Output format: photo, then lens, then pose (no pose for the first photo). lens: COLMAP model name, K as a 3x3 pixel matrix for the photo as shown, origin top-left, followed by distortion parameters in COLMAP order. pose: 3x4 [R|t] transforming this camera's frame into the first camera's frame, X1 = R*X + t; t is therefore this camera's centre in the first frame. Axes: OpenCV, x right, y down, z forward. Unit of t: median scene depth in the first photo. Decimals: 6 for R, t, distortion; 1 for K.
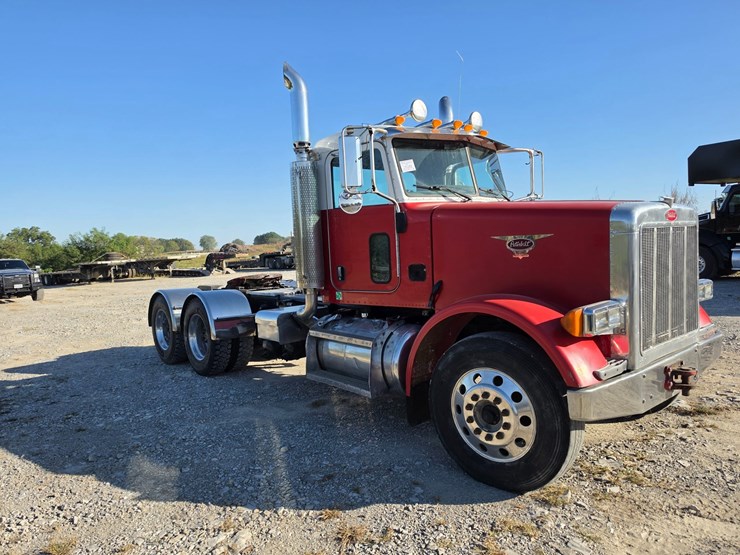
lens RADIAL K [[520.1, 0, 368.6], [0, 520.1, 284.7], [0, 0, 1]] dist [0.063534, -0.083385]
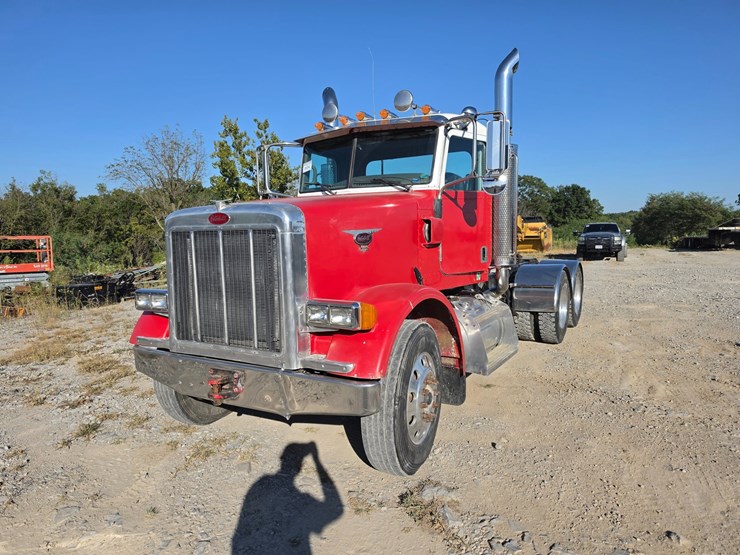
lens RADIAL K [[513.4, 0, 361.3], [0, 513.4, 280.6], [0, 0, 1]] dist [0.061363, -0.086545]
pose [[0.303269, 0.135222, -0.943262, 1.481852], [-0.068253, 0.990420, 0.120038, -0.143015], [0.950458, 0.027977, 0.309593, 0.903759]]
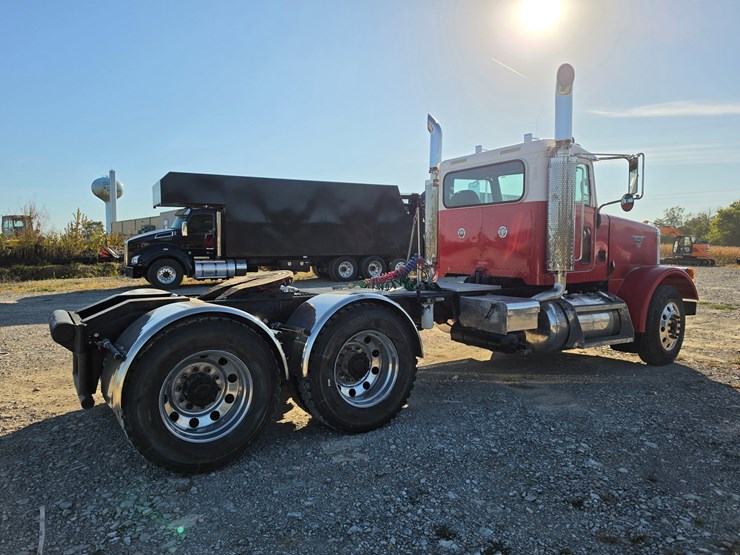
lens RADIAL K [[517.2, 0, 366.7], [0, 517.2, 278.8], [0, 0, 1]] dist [0.086703, -0.126748]
pose [[0.138679, -0.010822, 0.990278, -1.702469], [0.069839, 0.997558, 0.001122, -0.008190], [-0.987872, 0.069004, 0.139096, 1.685932]]
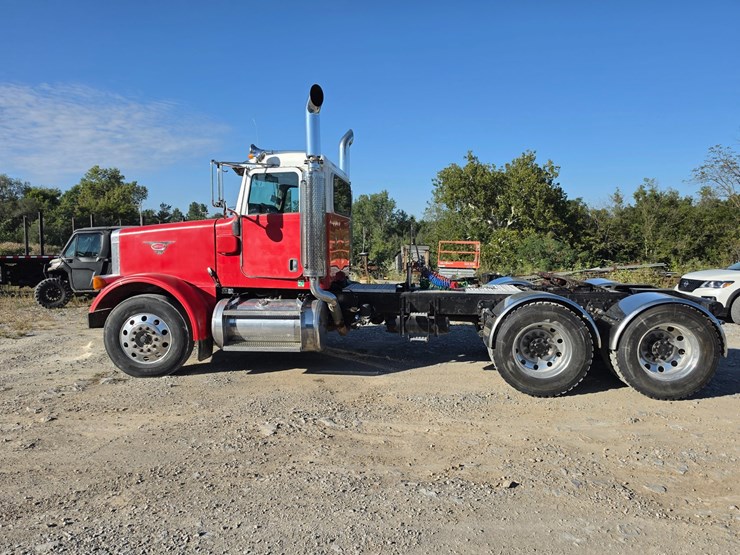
lens RADIAL K [[520.5, 0, 374.2], [0, 520.5, 292.9], [0, 0, 1]] dist [0.080048, -0.099324]
pose [[-0.735144, 0.113440, -0.668353, 1.223298], [-0.019706, 0.981907, 0.188336, -0.299895], [0.677625, 0.151625, -0.719607, 2.994188]]
